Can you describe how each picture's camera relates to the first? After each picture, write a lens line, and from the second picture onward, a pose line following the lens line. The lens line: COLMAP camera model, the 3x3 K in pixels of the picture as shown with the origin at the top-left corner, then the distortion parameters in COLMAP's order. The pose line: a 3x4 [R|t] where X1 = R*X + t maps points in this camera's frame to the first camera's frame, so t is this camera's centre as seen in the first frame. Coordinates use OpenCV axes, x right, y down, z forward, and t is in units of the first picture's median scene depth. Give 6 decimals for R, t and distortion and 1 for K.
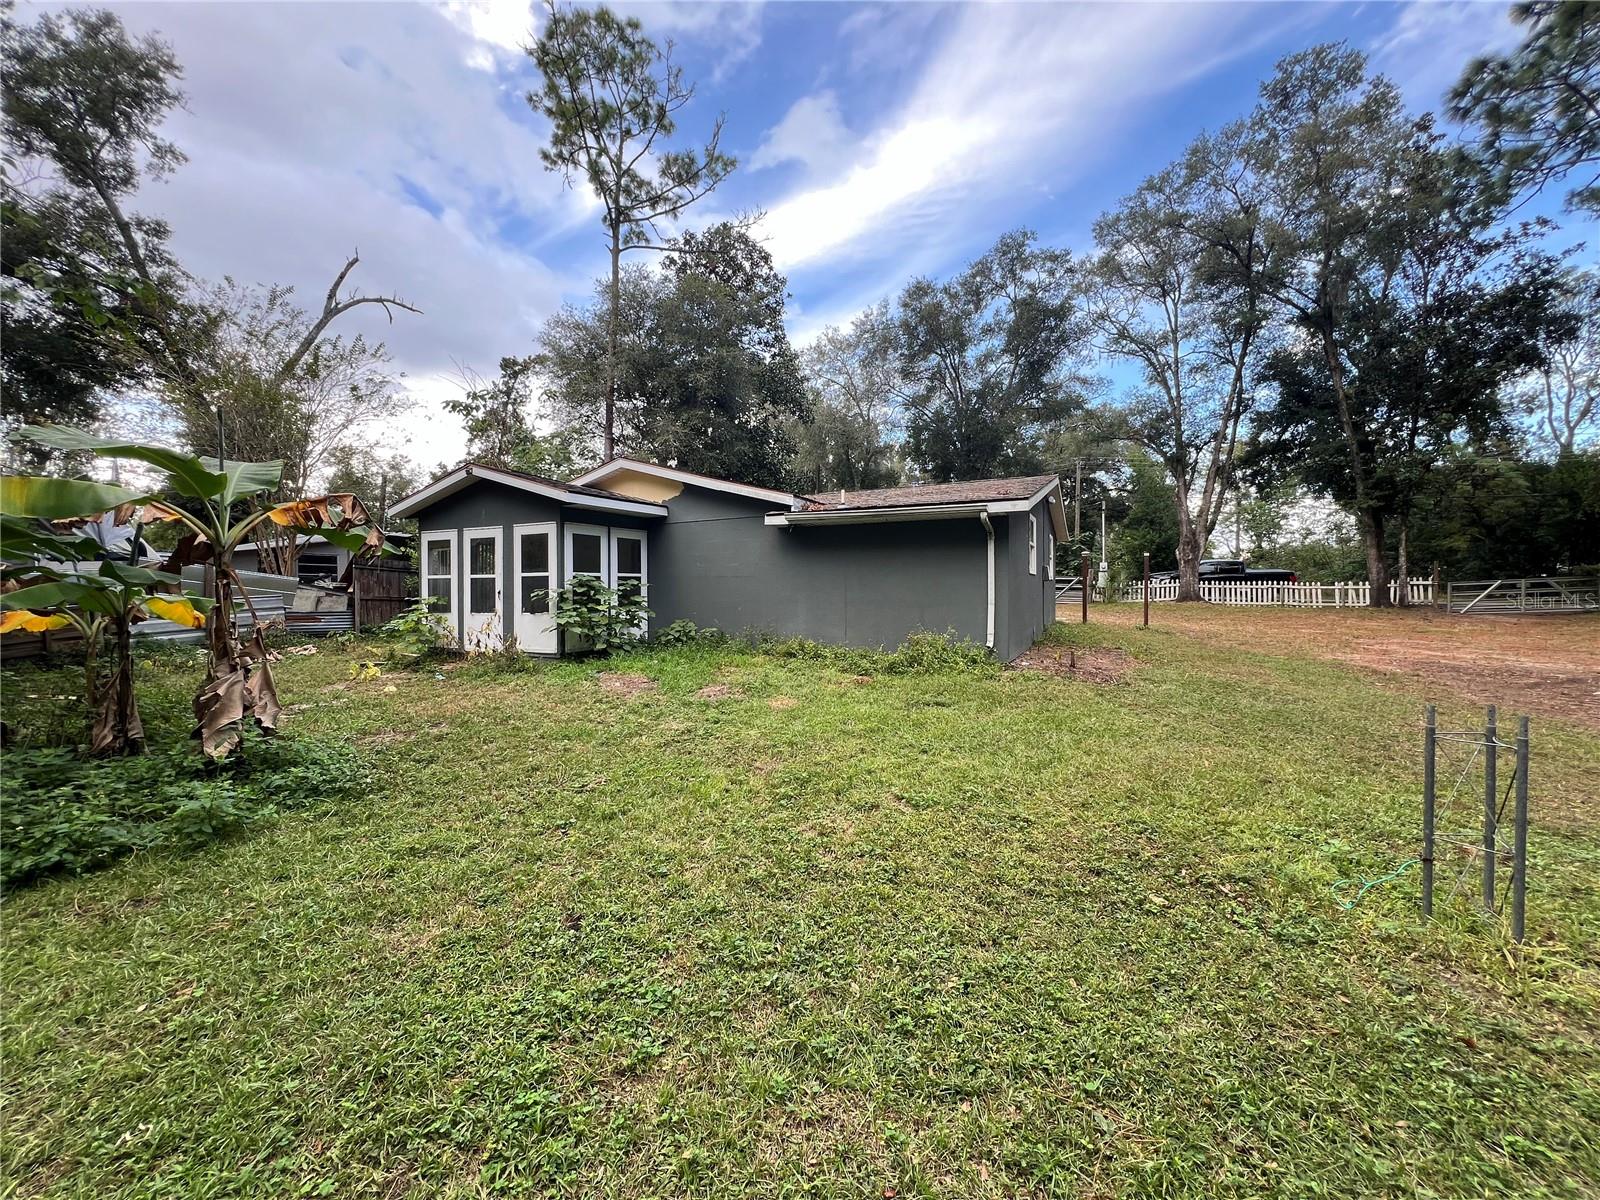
lens RADIAL K [[629.0, 0, 800.9], [0, 629.0, 587.9], [0, 0, 1]] dist [0.000773, -0.000089]
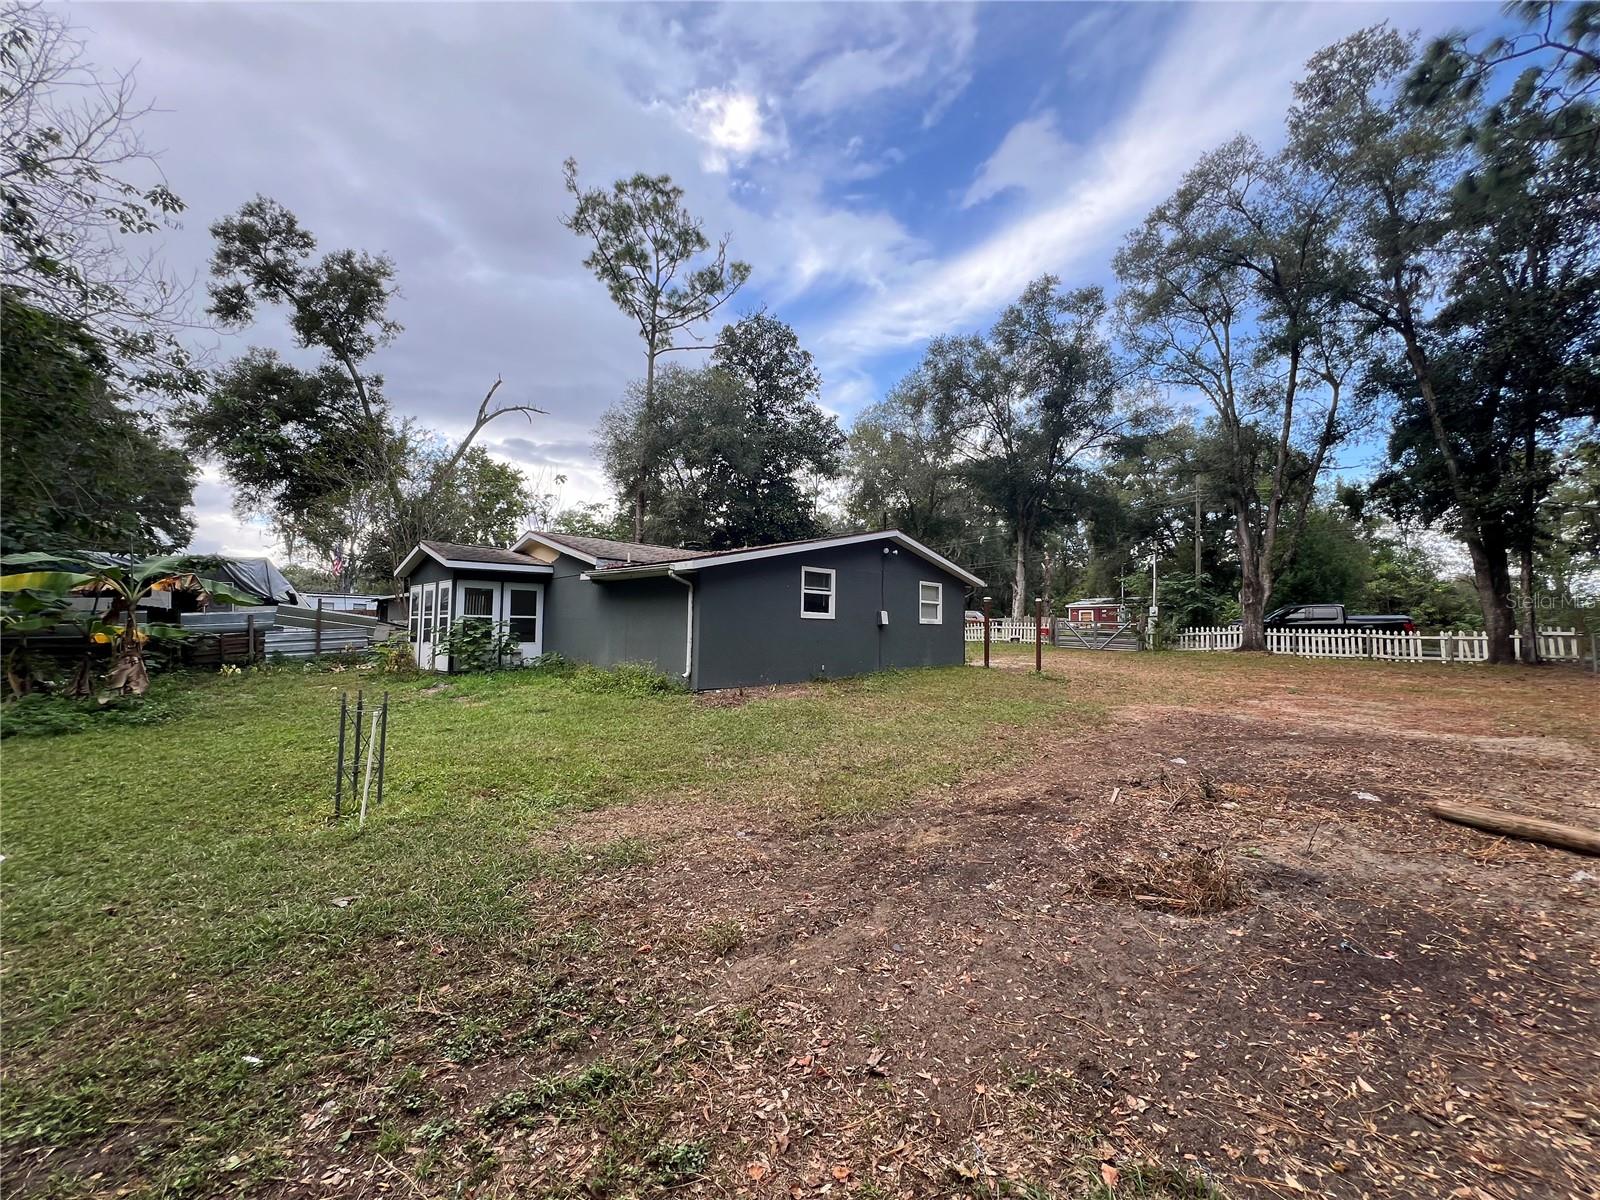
lens RADIAL K [[642.1, 0, 800.0], [0, 642.1, 600.0], [0, 0, 1]] dist [-0.001377, 0.000081]
pose [[0.948064, -0.000428, -0.318078, 0.344022], [-0.014959, 0.998833, -0.045931, 0.000918], [0.317727, 0.048304, 0.946951, -0.076938]]
